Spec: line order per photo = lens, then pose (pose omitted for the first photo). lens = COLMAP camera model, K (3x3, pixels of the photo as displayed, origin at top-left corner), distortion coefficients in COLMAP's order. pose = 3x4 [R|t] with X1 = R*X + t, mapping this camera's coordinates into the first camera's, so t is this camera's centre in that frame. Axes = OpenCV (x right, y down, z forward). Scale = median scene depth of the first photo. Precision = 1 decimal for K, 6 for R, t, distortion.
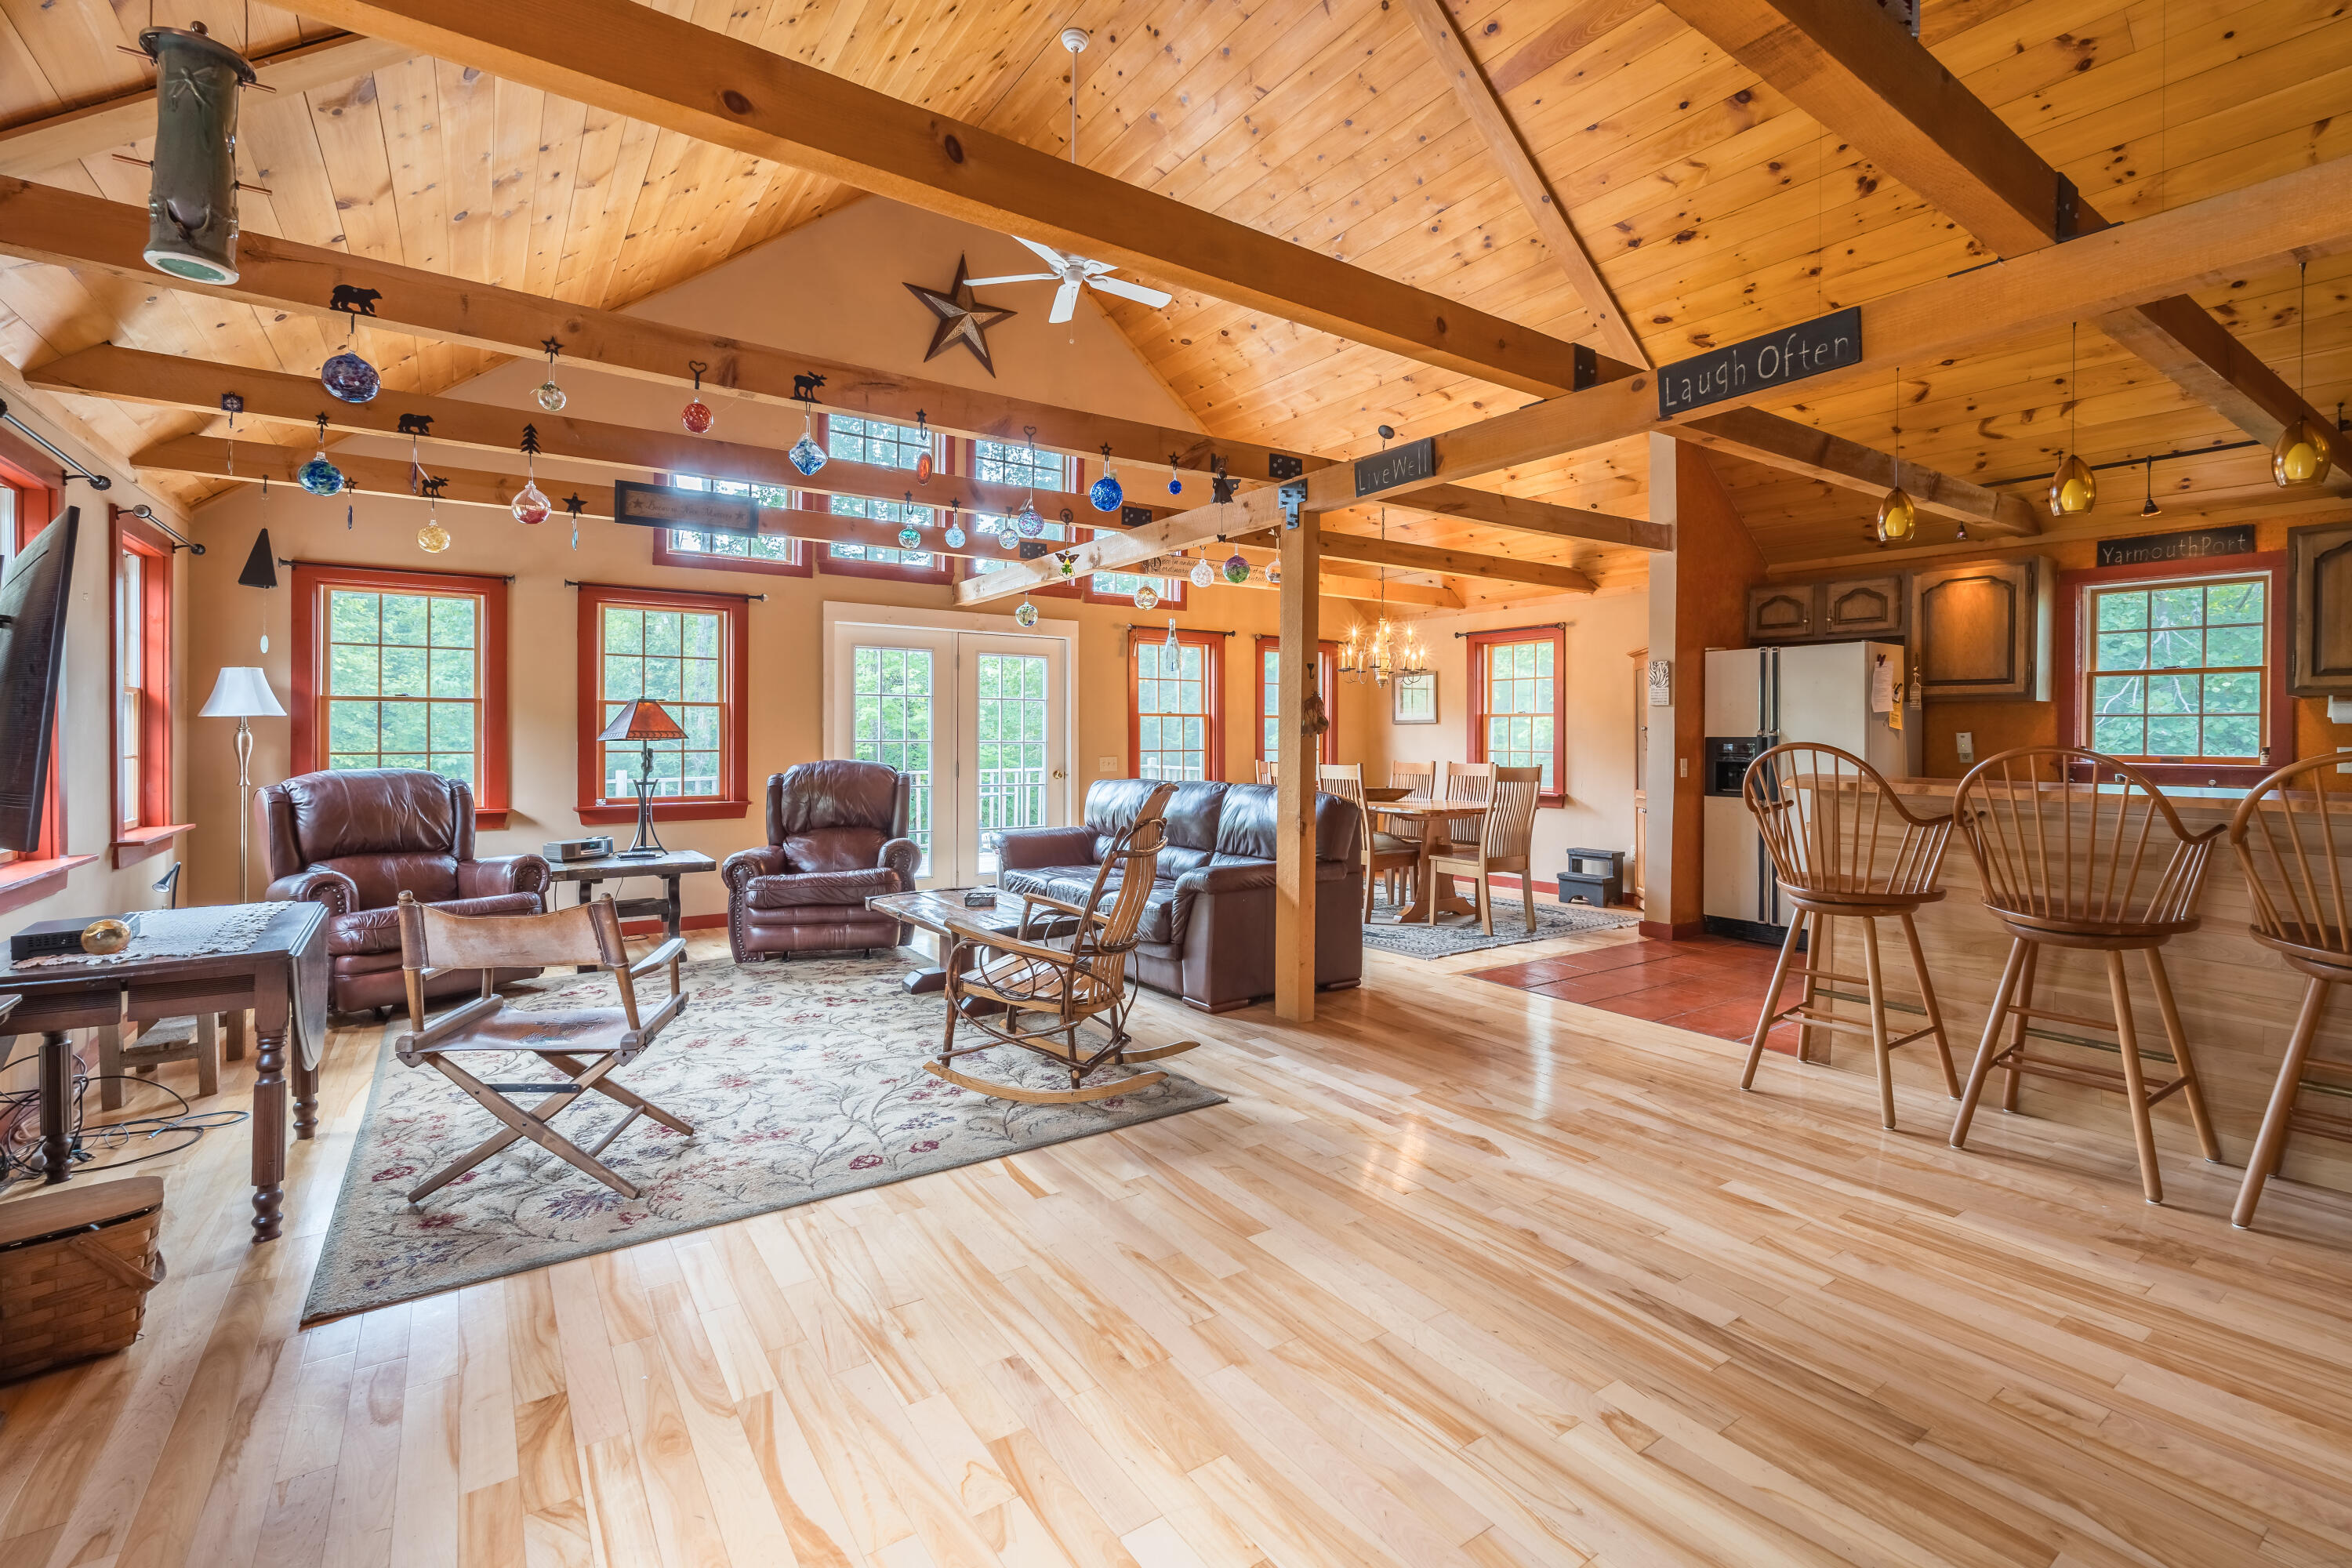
lens RADIAL K [[1033.8, 0, 1188.3], [0, 1033.8, 742.8], [0, 0, 1]] dist [-0.012973, -0.000040]
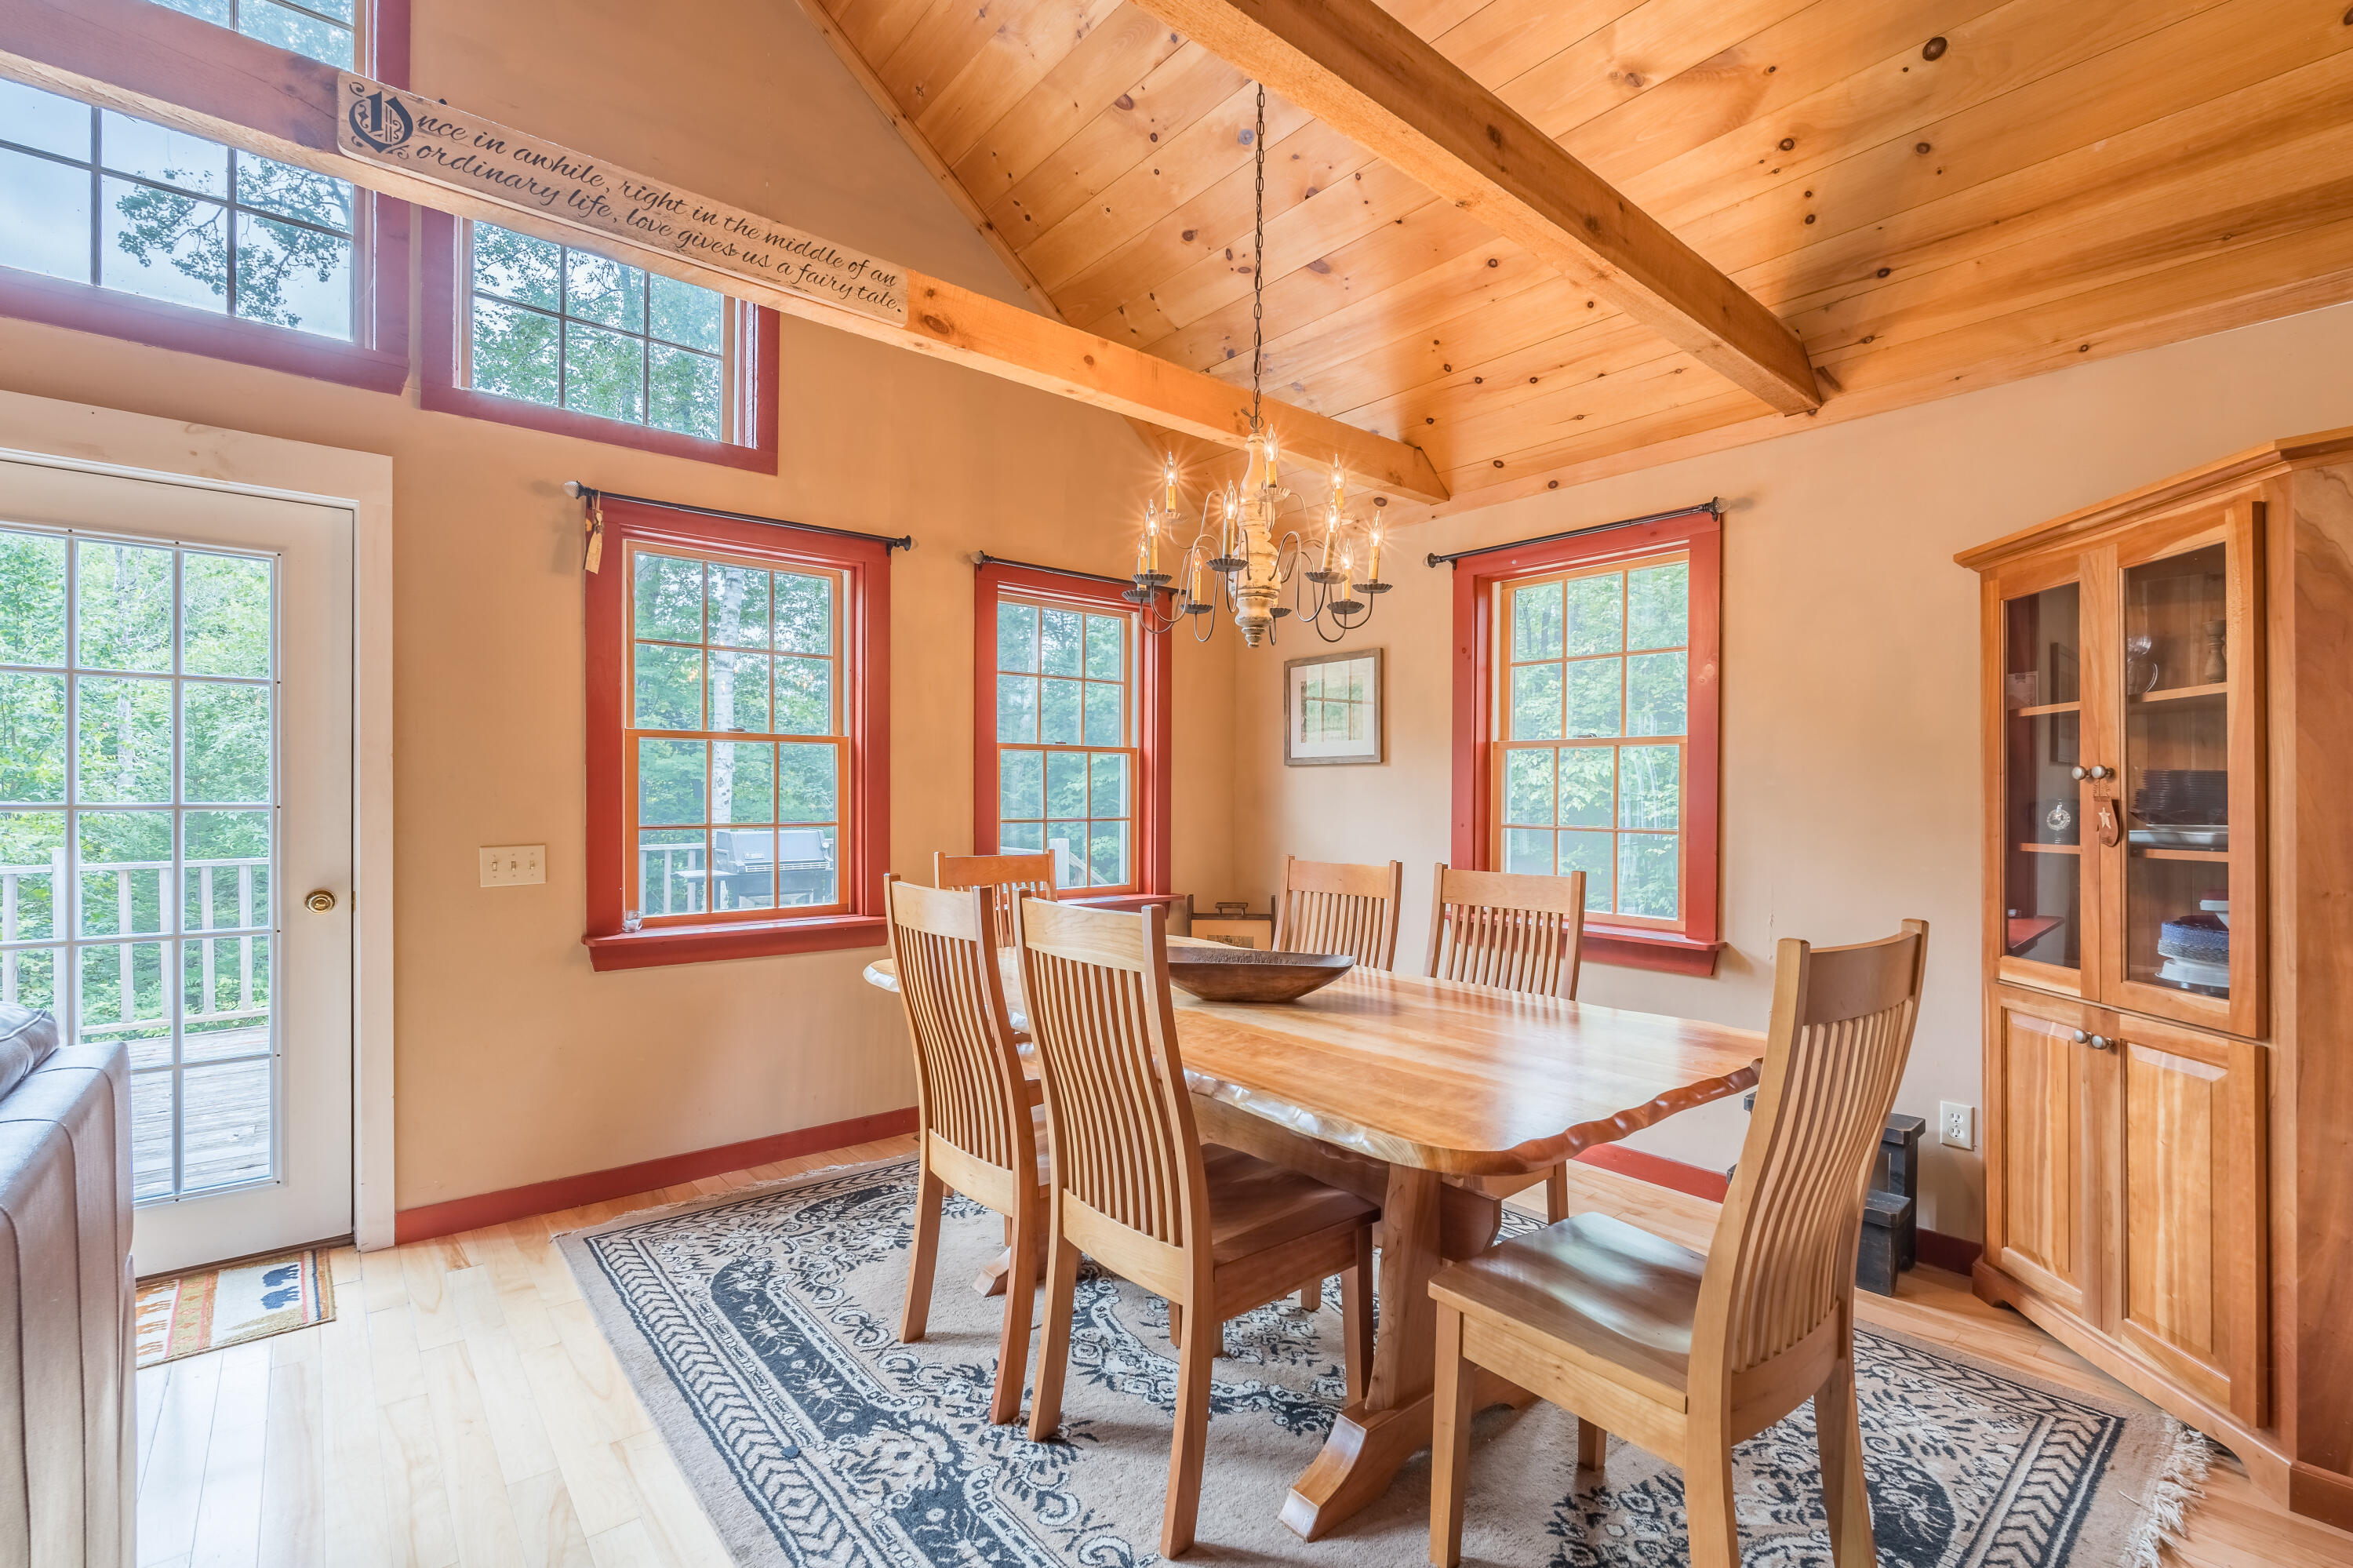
lens RADIAL K [[1034.3, 0, 1167.1], [0, 1034.3, 784.0], [0, 0, 1]] dist [-0.012973, -0.000040]
pose [[0.996716, 0.006159, 0.080745, 0.115610], [-0.005482, 0.999948, -0.008603, -0.005405], [-0.080794, 0.008132, 0.996698, 0.582445]]
